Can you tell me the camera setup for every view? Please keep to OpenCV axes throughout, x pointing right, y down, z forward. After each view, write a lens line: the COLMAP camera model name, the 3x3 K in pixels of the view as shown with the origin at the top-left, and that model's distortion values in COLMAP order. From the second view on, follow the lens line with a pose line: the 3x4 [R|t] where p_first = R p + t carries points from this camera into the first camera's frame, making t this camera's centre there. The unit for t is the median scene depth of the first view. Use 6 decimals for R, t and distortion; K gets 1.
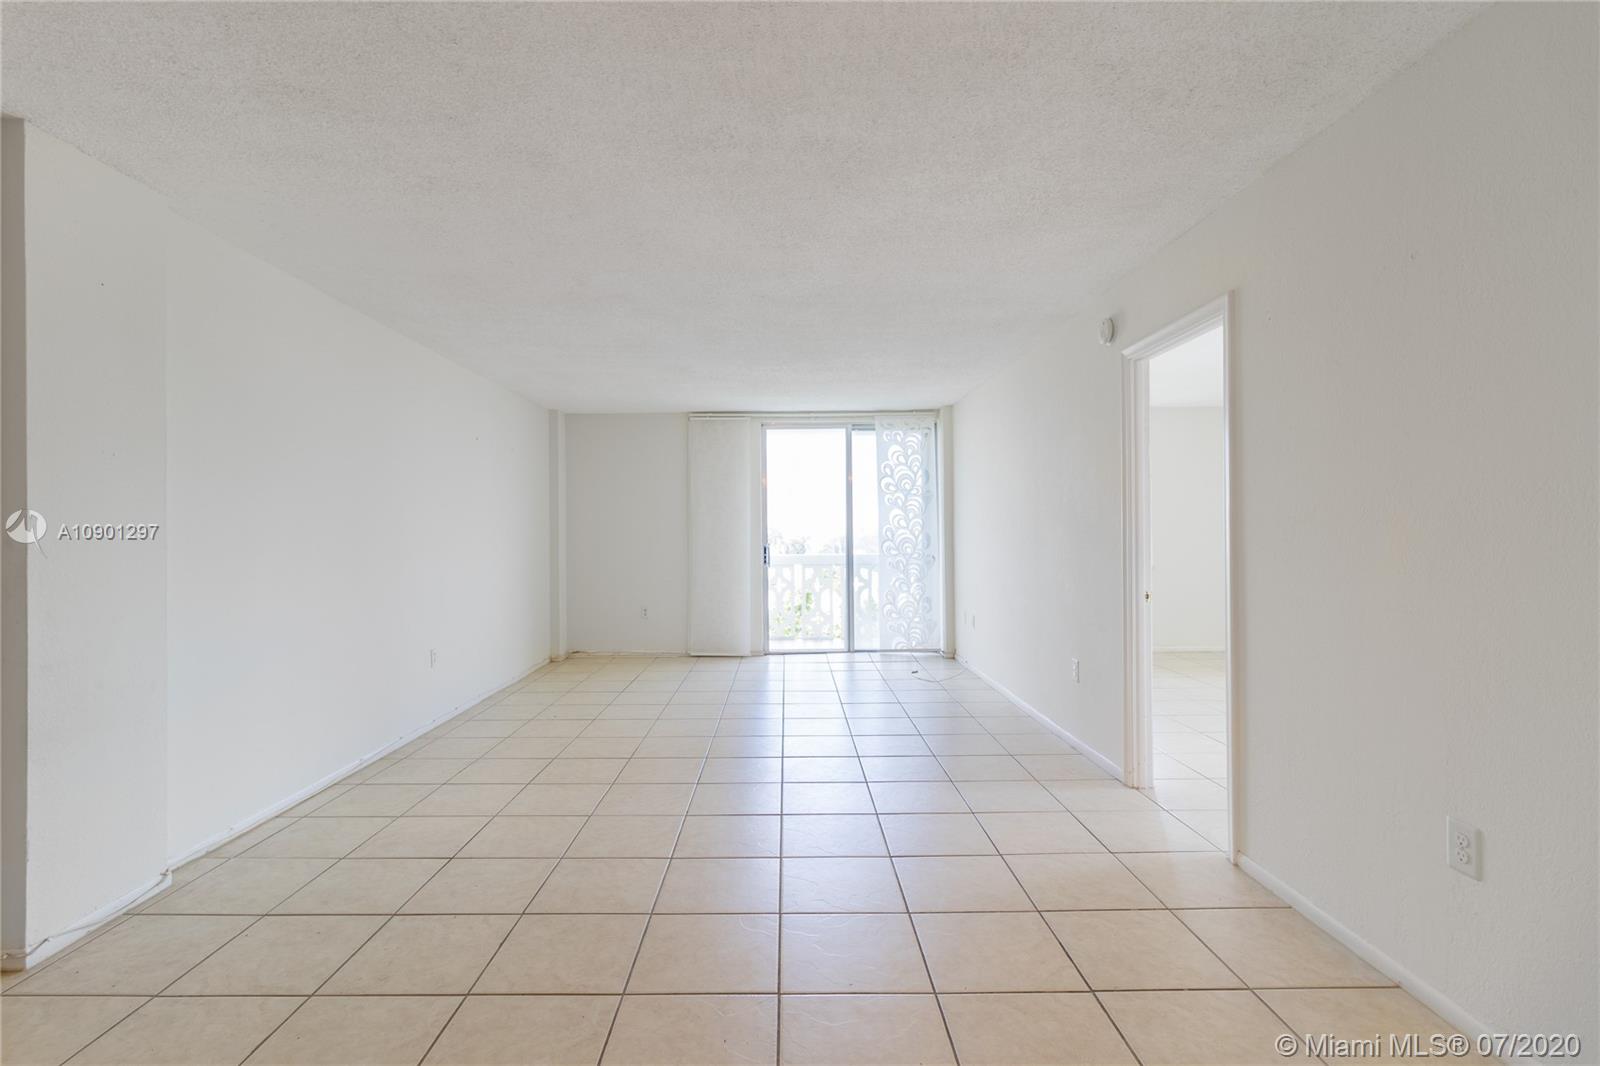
lens RADIAL K [[746.3, 0, 785.5], [0, 746.3, 518.1], [0, 0, 1]] dist [0.005856, 0.001075]
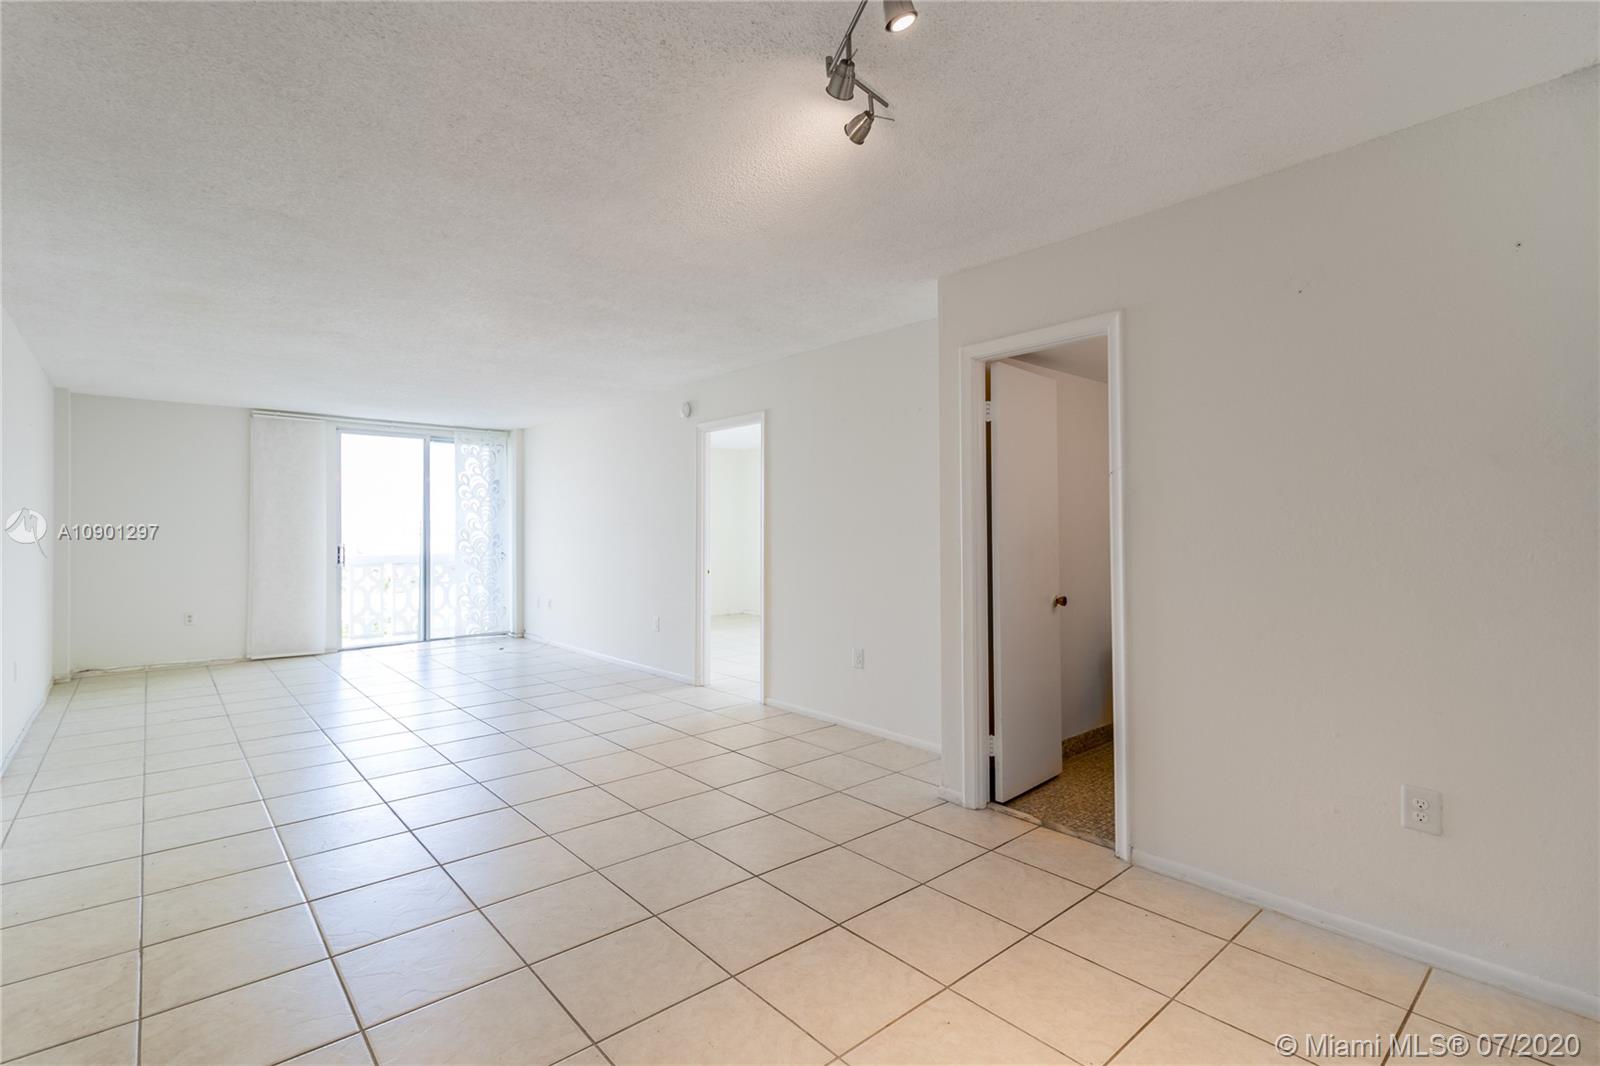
lens RADIAL K [[746.3, 0, 802.8], [0, 746.3, 532.8], [0, 0, 1]] dist [0.005856, 0.001075]
pose [[0.737380, 0.004401, 0.675464, -0.254917], [-0.017114, 0.999779, 0.012169, -0.004777], [-0.675262, -0.020533, 0.737292, -0.197299]]
